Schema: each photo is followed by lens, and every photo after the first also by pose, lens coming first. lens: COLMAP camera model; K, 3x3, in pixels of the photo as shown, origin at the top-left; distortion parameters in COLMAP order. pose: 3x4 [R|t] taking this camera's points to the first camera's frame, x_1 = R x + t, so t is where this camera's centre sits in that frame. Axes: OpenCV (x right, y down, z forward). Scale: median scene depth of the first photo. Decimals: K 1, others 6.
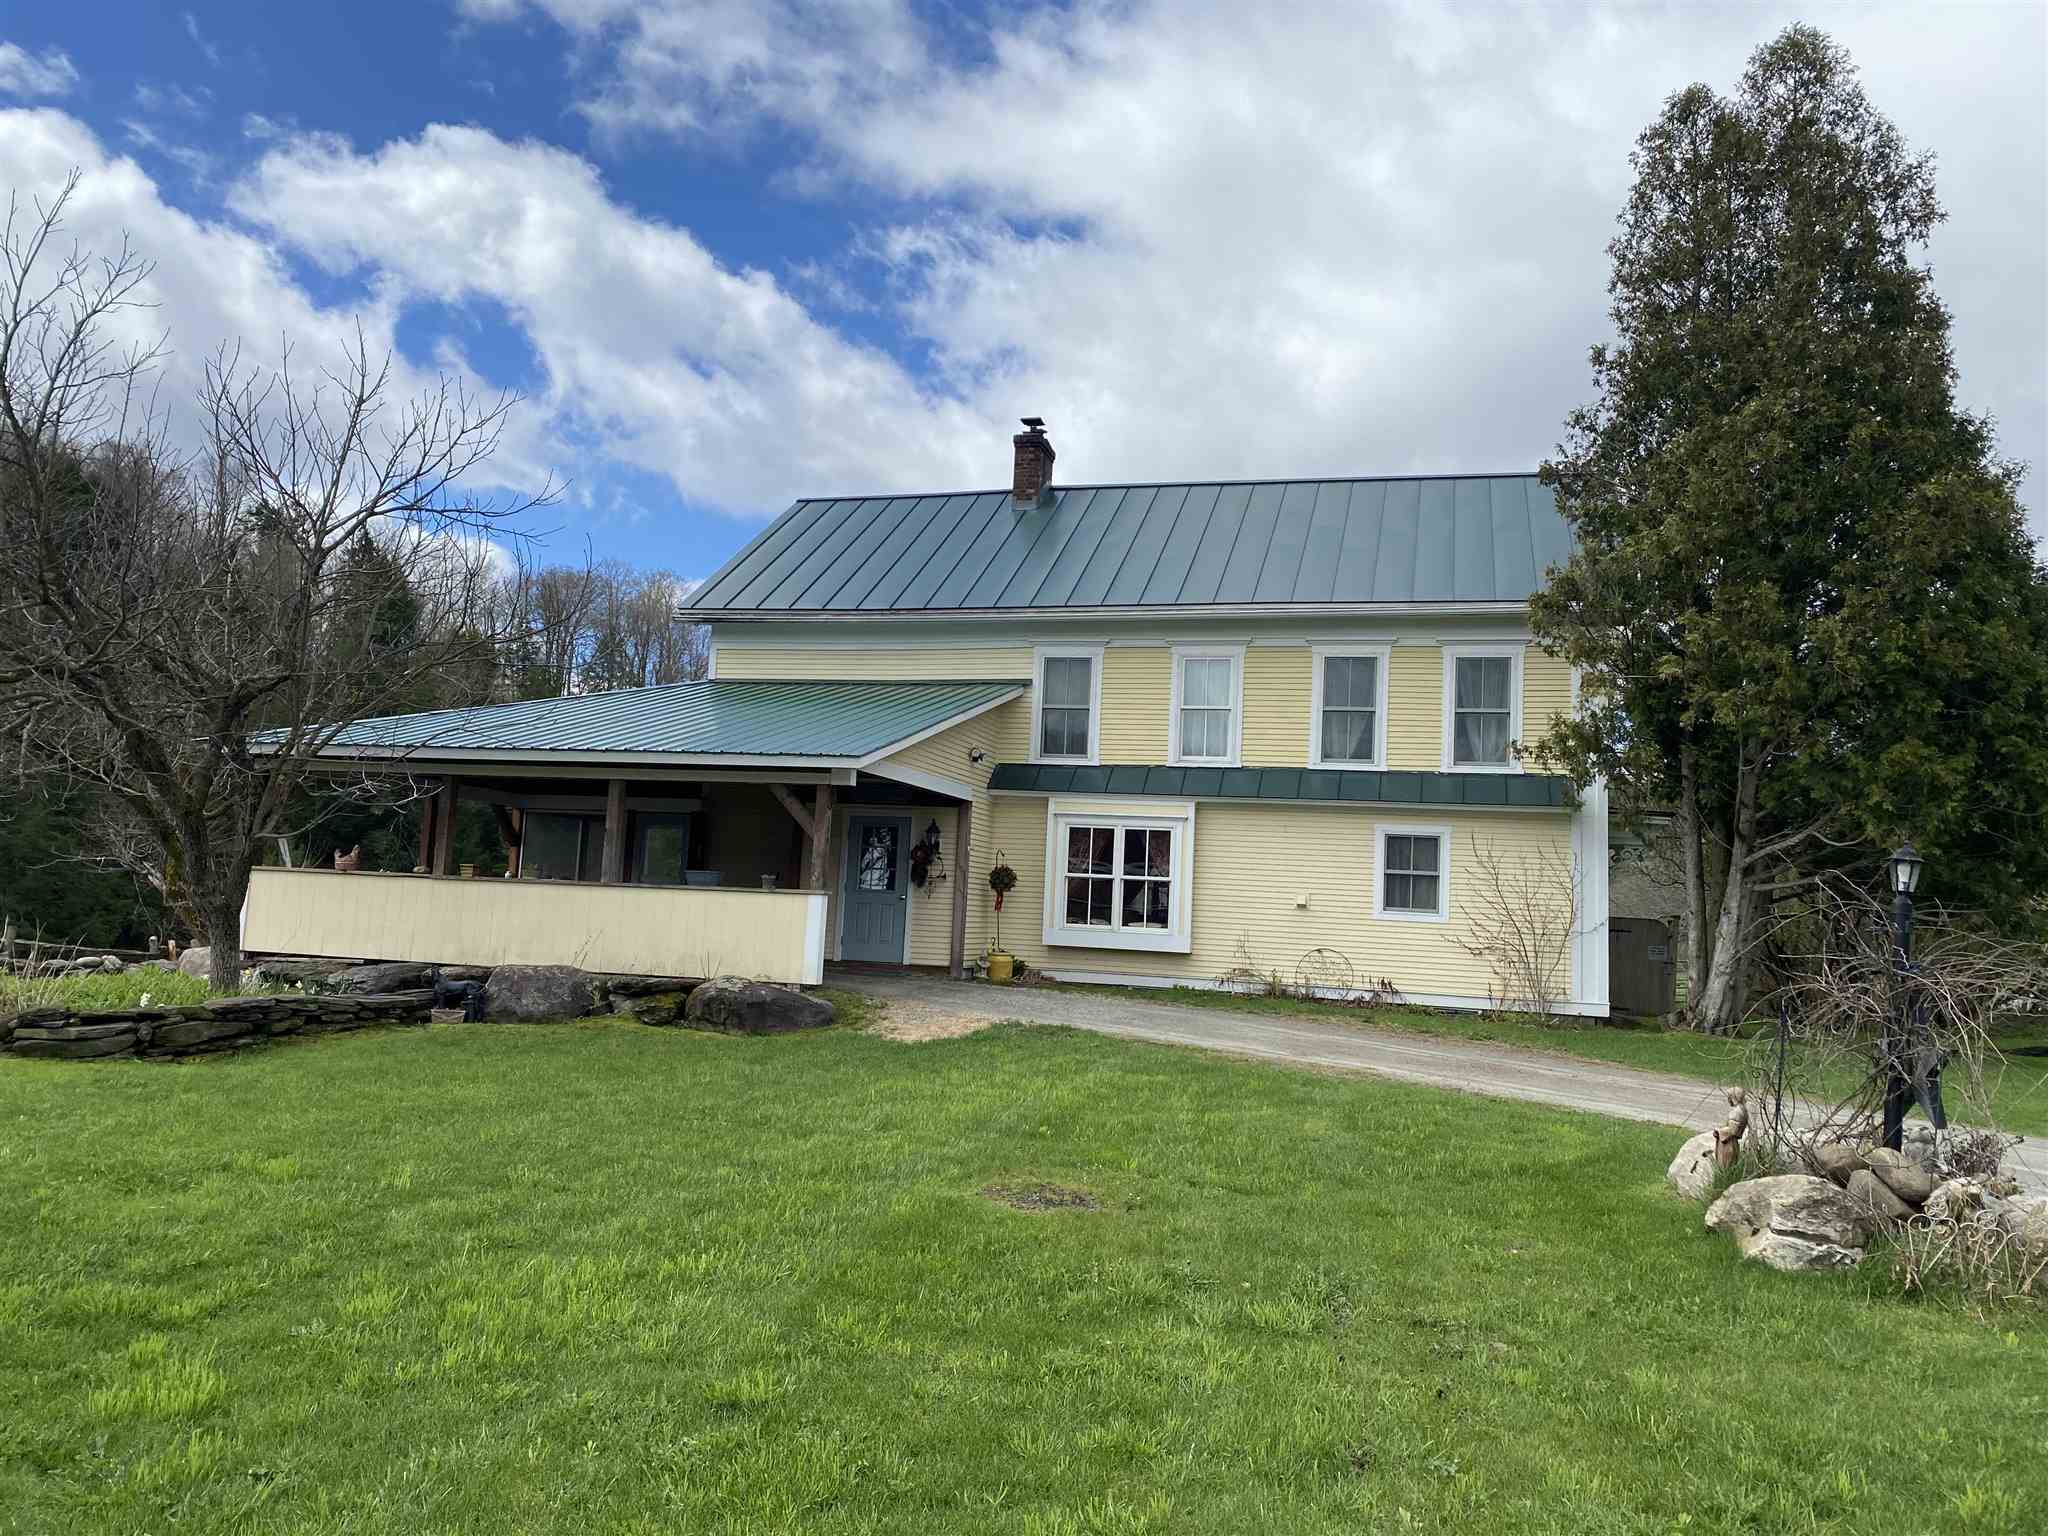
lens RADIAL K [[1561.9, 0, 1028.1], [0, 1561.9, 762.8], [0, 0, 1]] dist [0.045140, -0.054805]
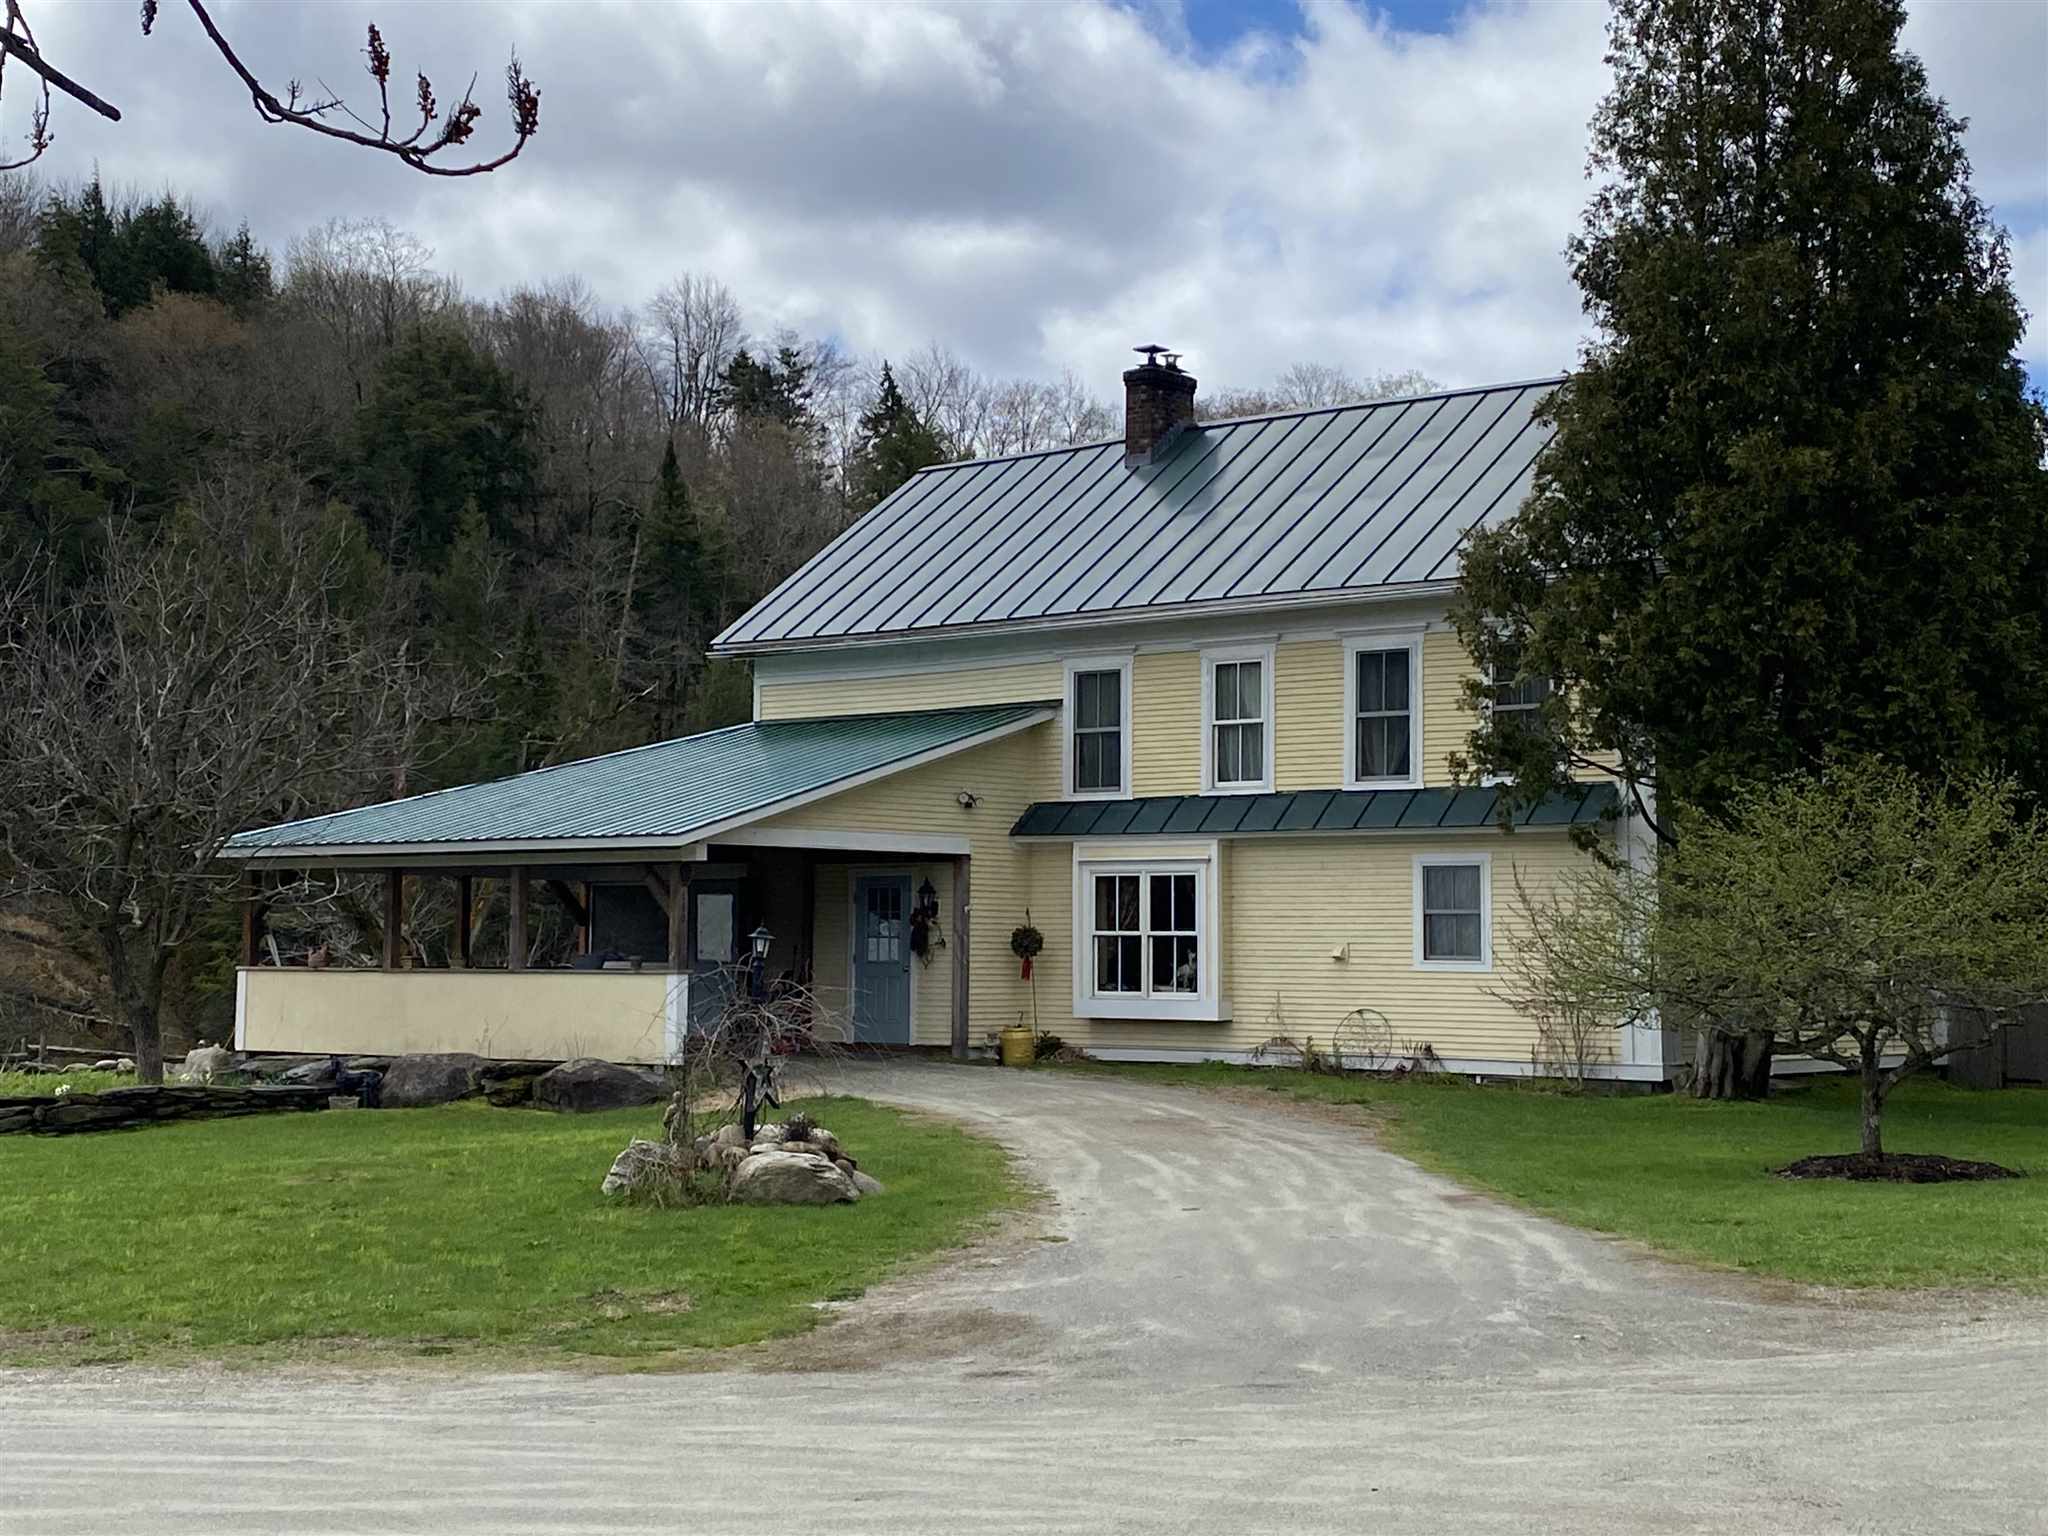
lens RADIAL K [[3053.0, 0, 1022.8], [0, 3053.0, 766.5], [0, 0, 1]] dist [0.129223, 0.000000]
pose [[0.918794, -0.067978, -0.388840, 0.649397], [0.076442, 0.997054, 0.006317, -0.032037], [0.387265, -0.035528, 0.921284, -0.538725]]
